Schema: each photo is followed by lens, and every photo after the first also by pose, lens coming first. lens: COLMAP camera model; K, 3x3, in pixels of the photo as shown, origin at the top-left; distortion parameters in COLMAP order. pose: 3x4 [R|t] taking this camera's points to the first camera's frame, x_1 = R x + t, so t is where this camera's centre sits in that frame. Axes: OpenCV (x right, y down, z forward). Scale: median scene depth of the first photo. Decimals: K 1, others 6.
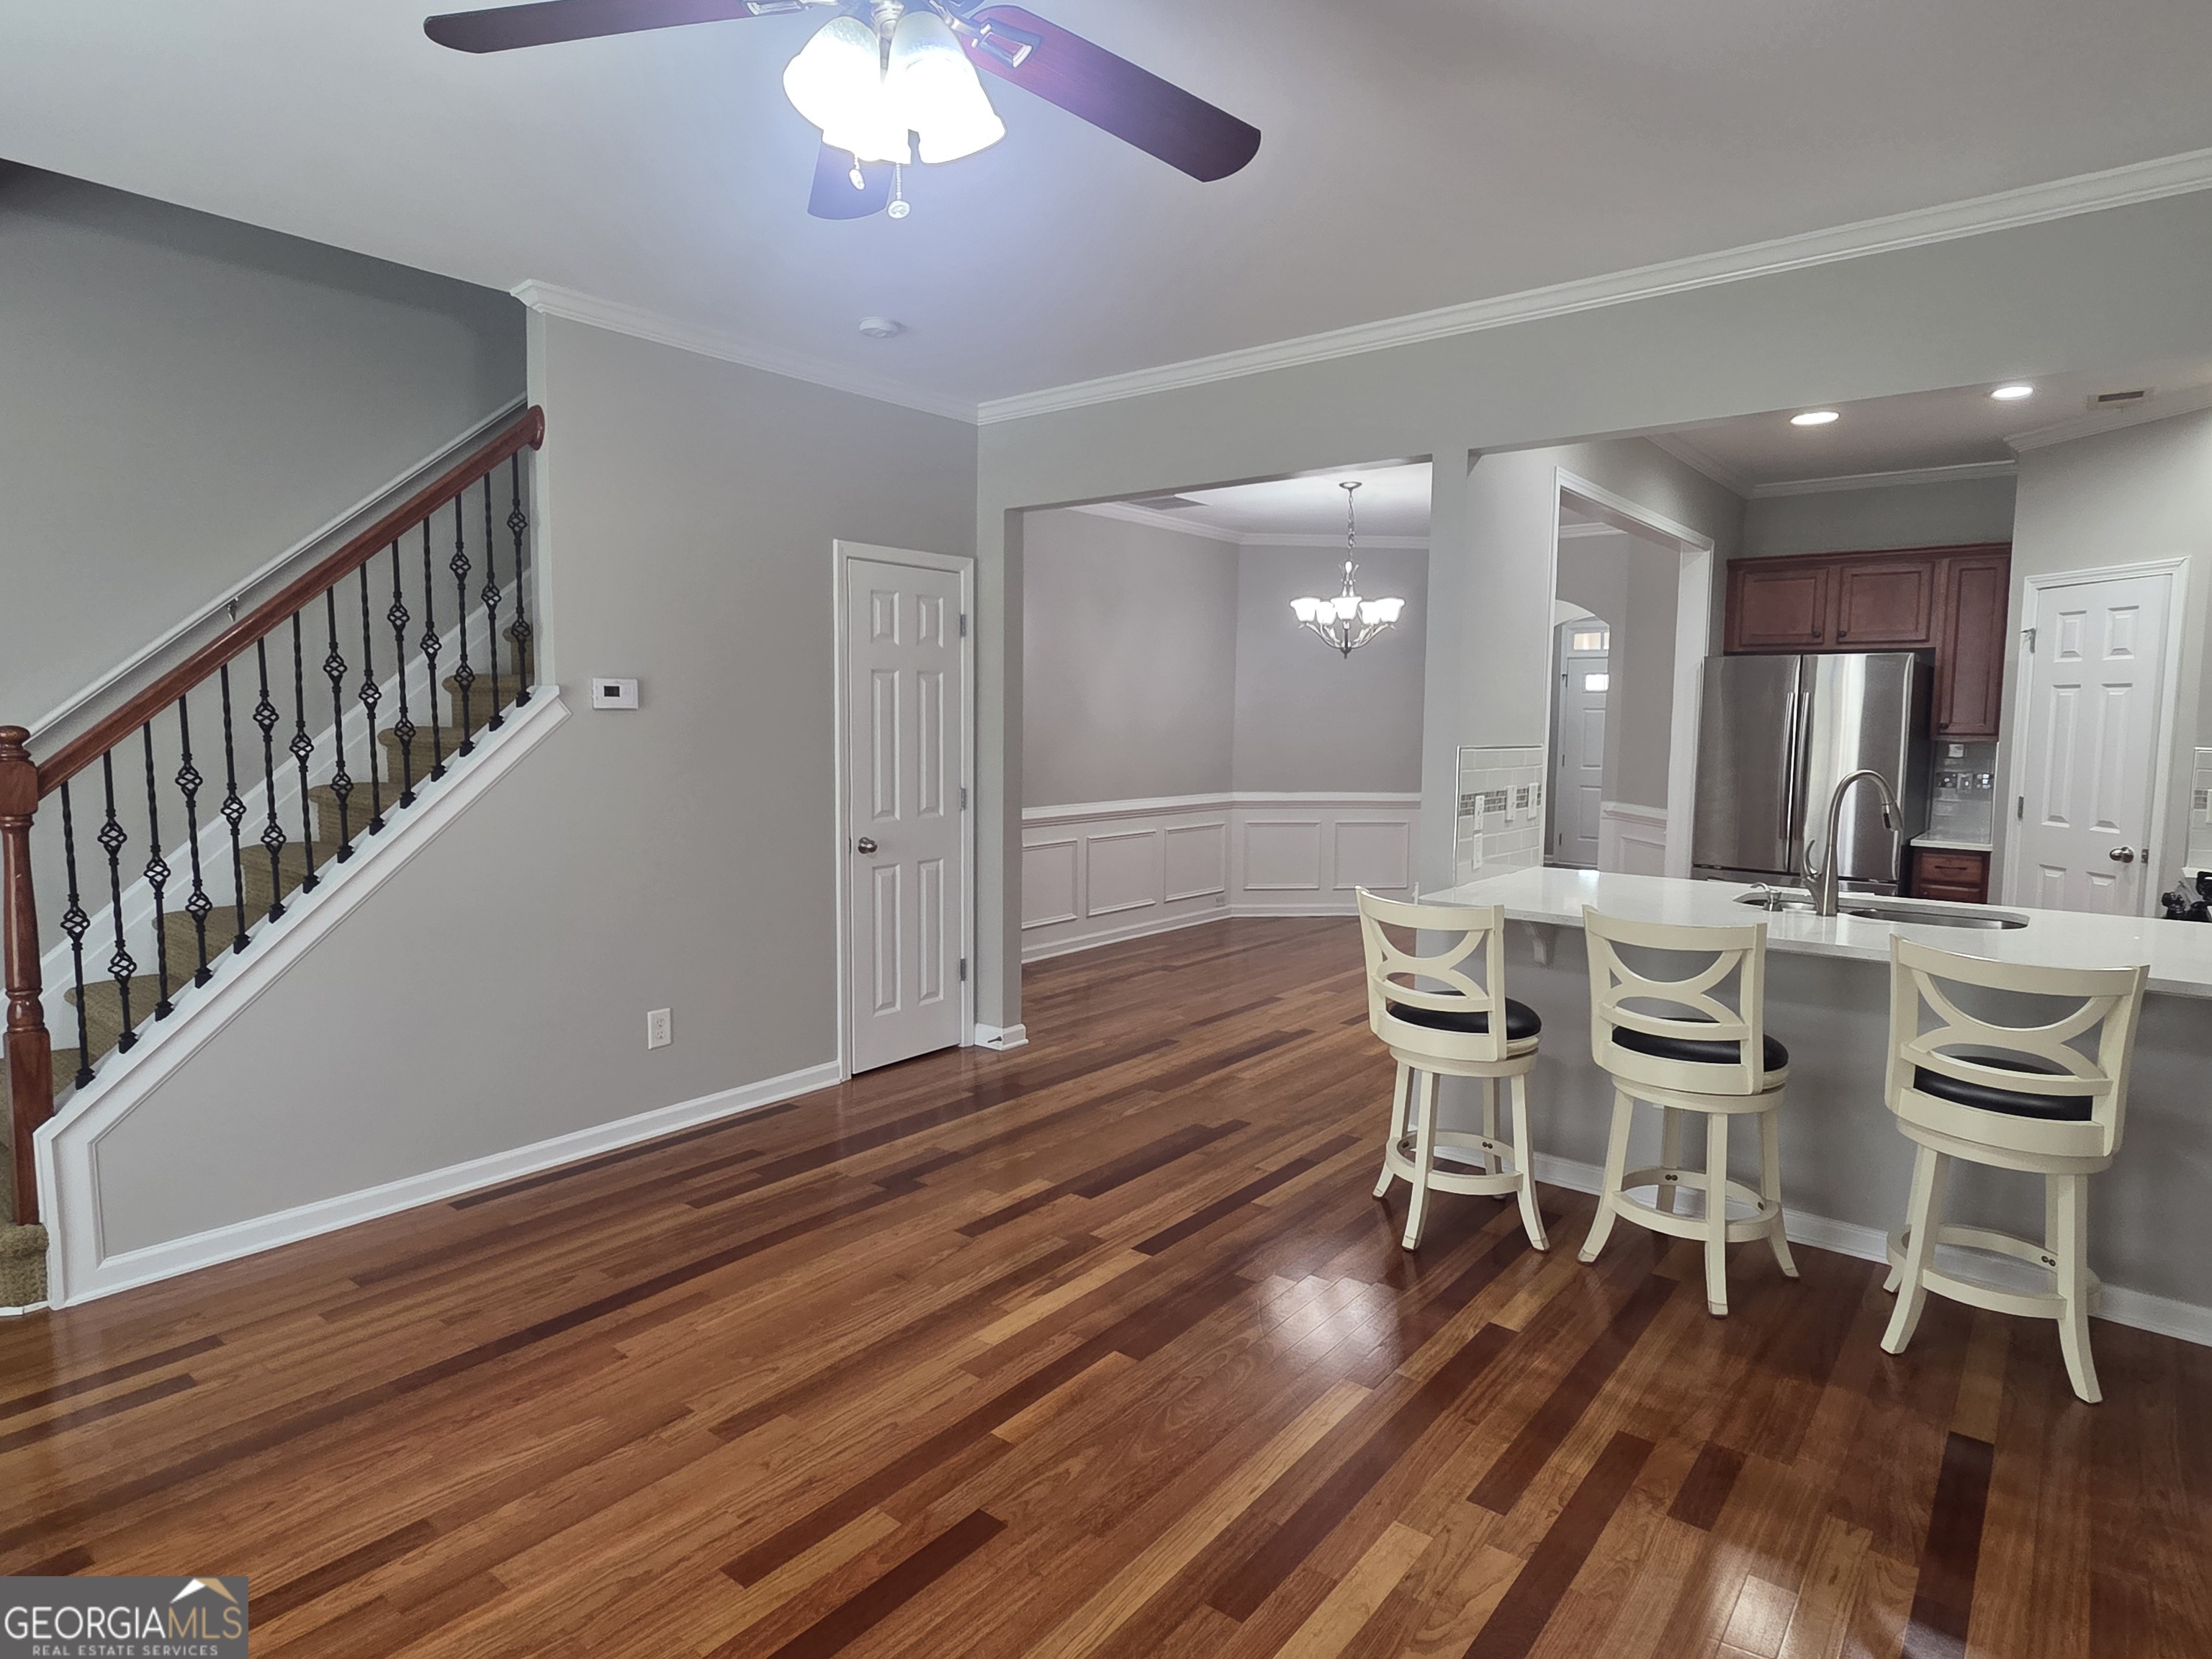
lens RADIAL K [[1236.1, 0, 1107.0], [0, 1236.1, 814.6], [0, 0, 1]] dist [0.006326, -0.002207]
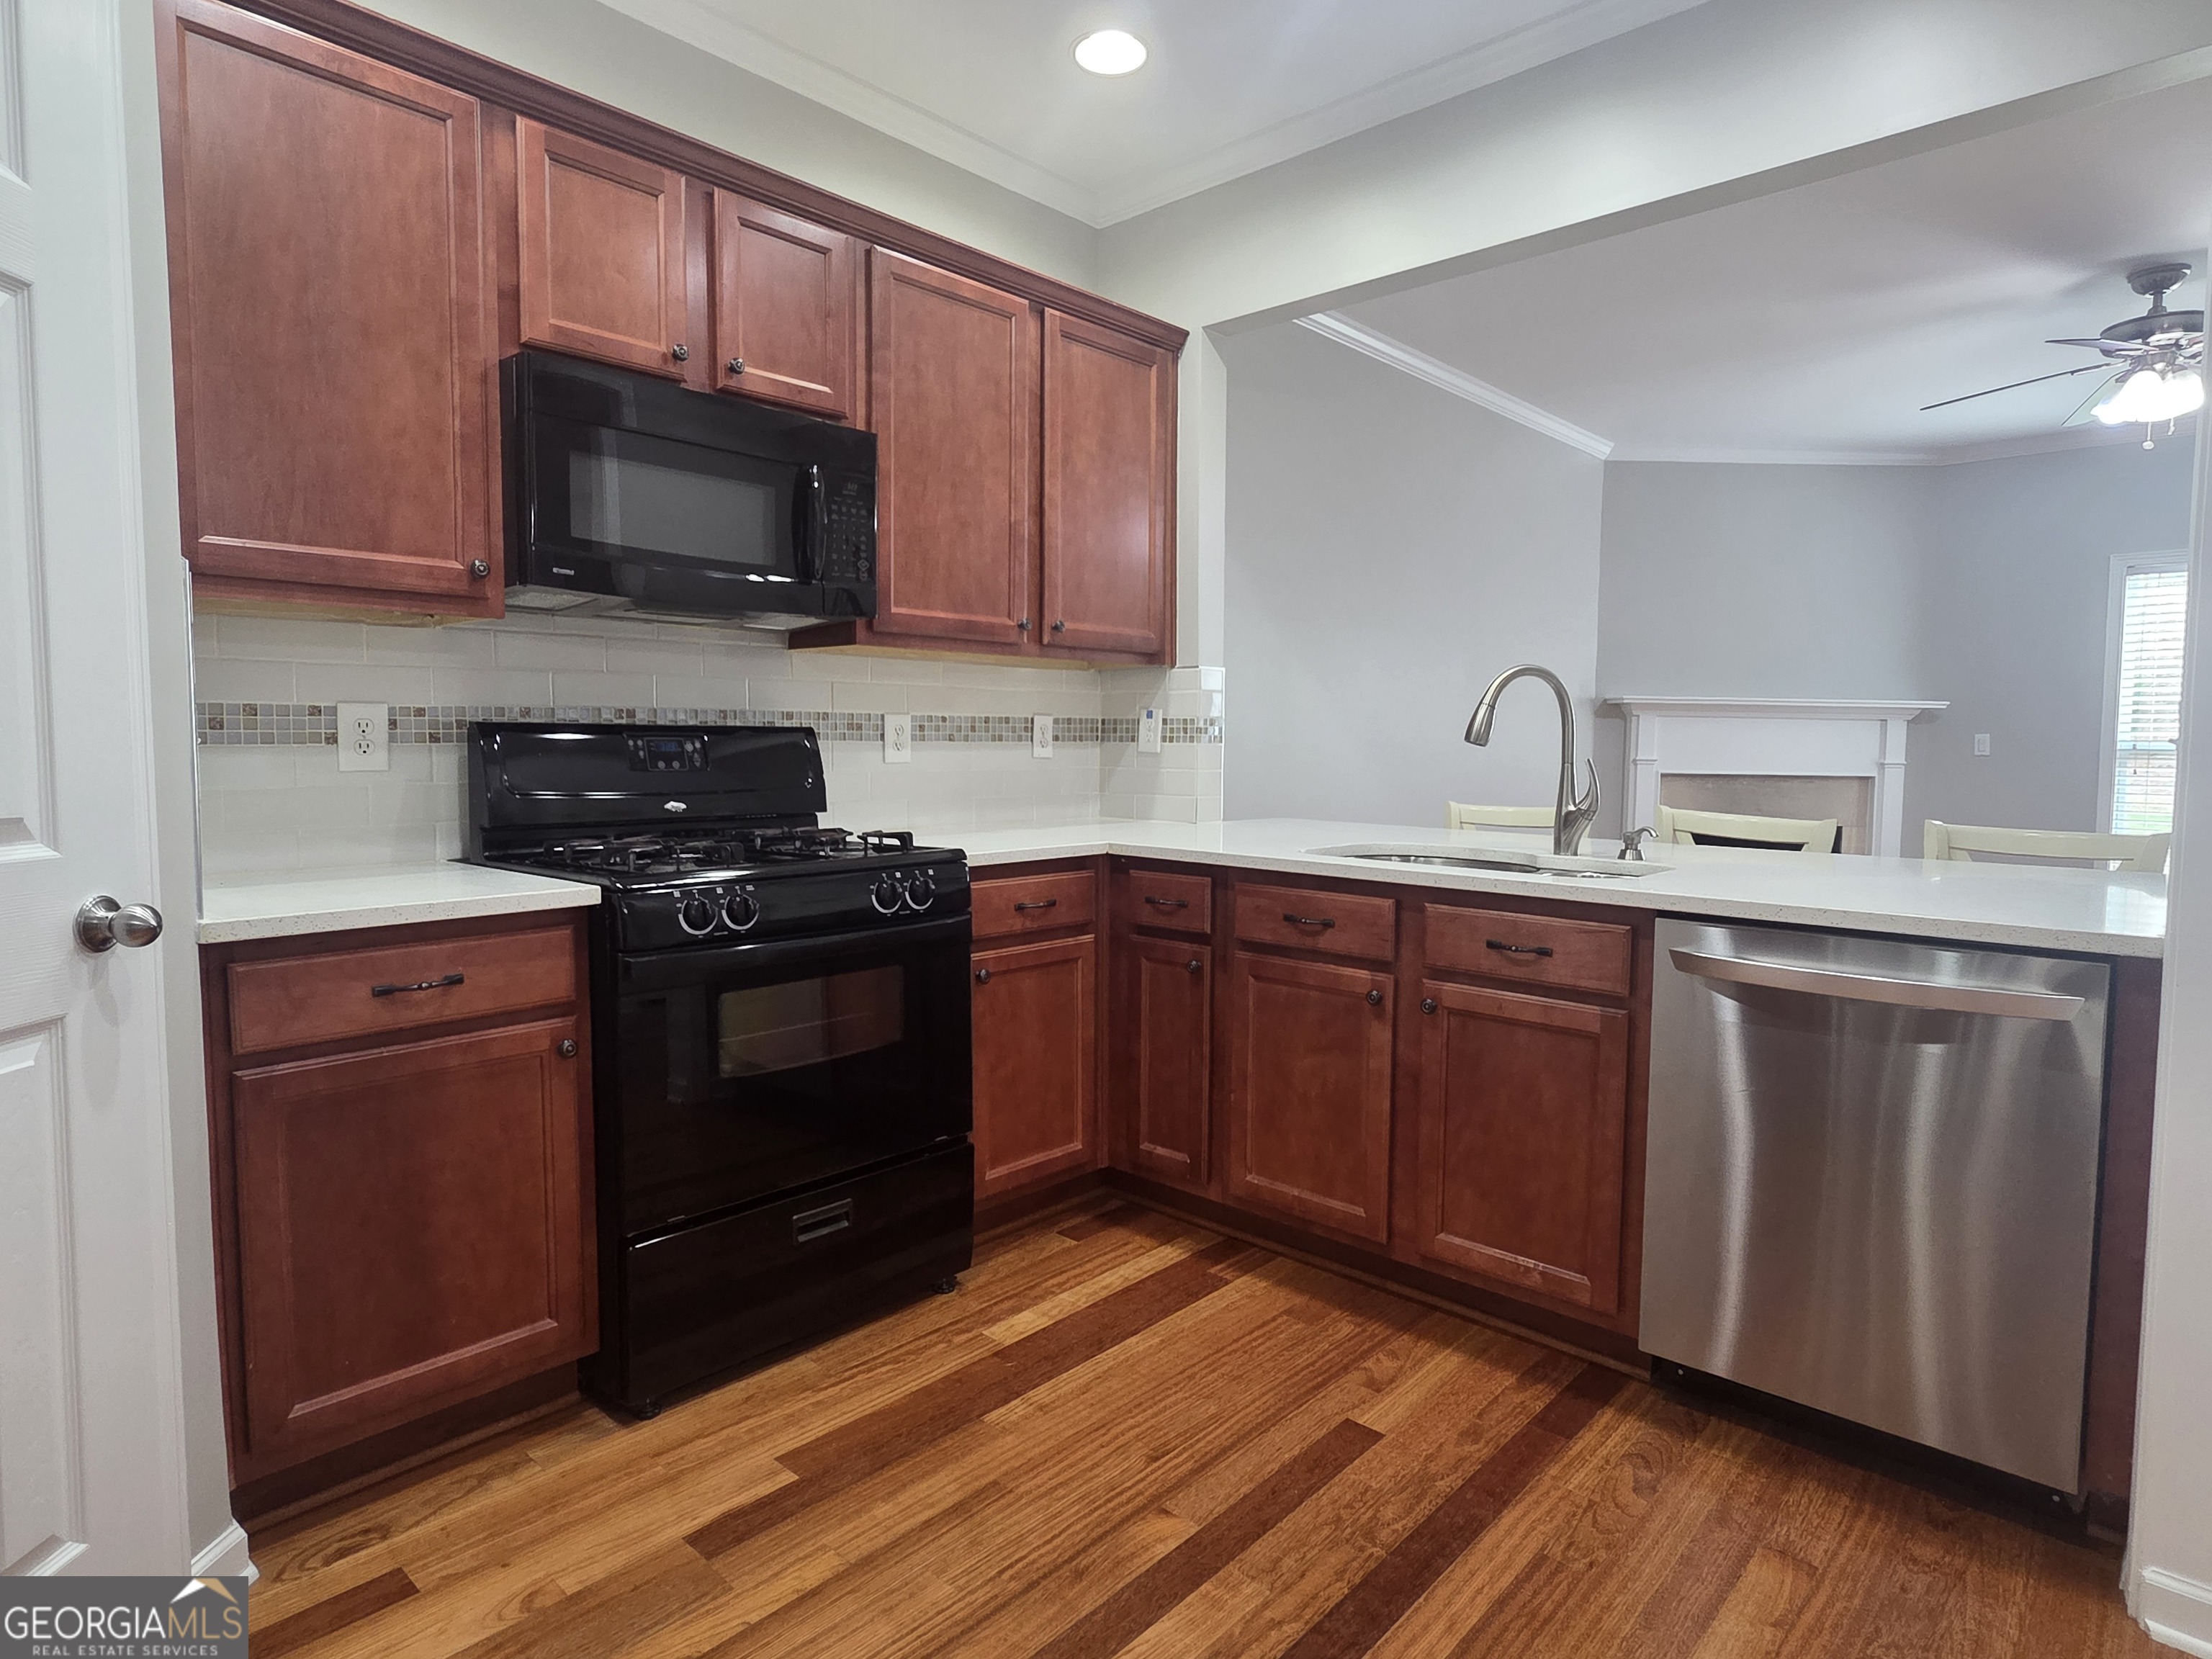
lens RADIAL K [[1236.1, 0, 1114.2], [0, 1236.1, 813.6], [0, 0, 1]] dist [0.006326, -0.002207]
pose [[-0.998076, -0.022811, 0.057653, 0.651549], [-0.014249, 0.989362, 0.144773, -0.041006], [-0.060342, 0.143673, -0.987784, 1.415252]]
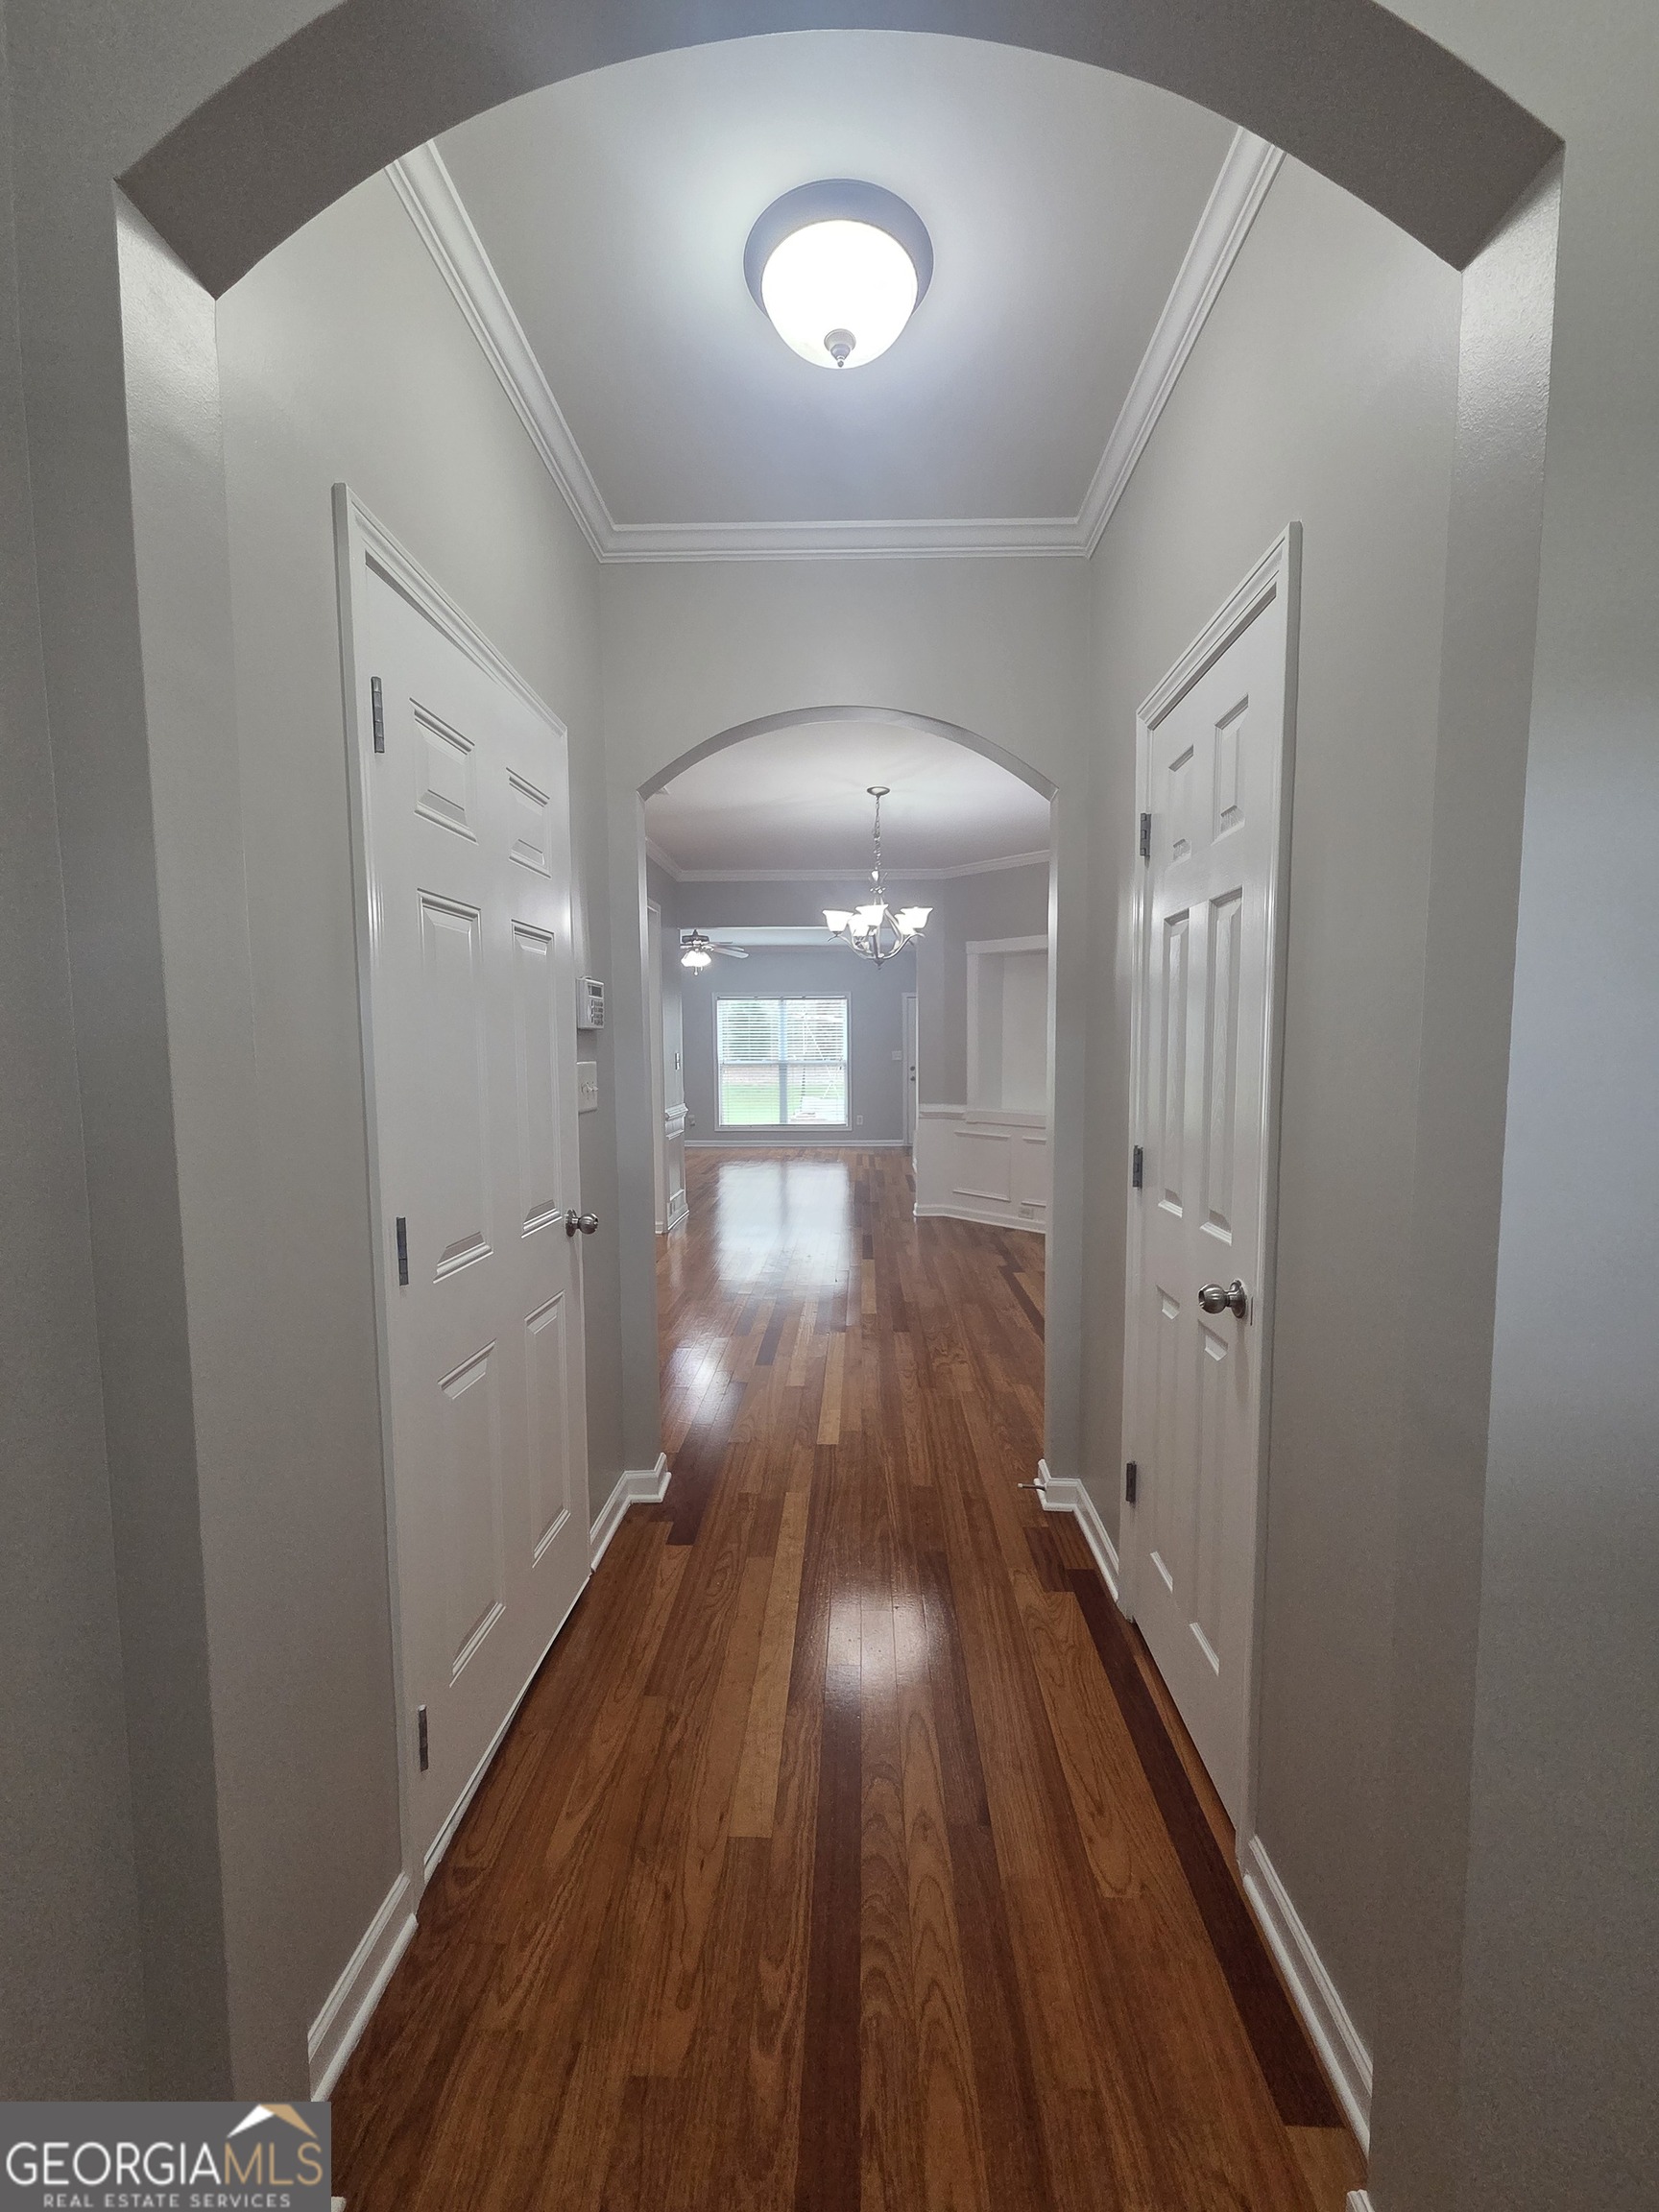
lens RADIAL K [[909.6, 0, 841.7], [0, 909.6, 1117.9], [0, 0, 1]] dist [0.003850, 0.000369]
pose [[-0.794956, 0.039307, -0.605393, 1.010271], [-0.053780, 0.989404, 0.134859, -0.162299], [0.604279, 0.139765, -0.784419, 2.409660]]
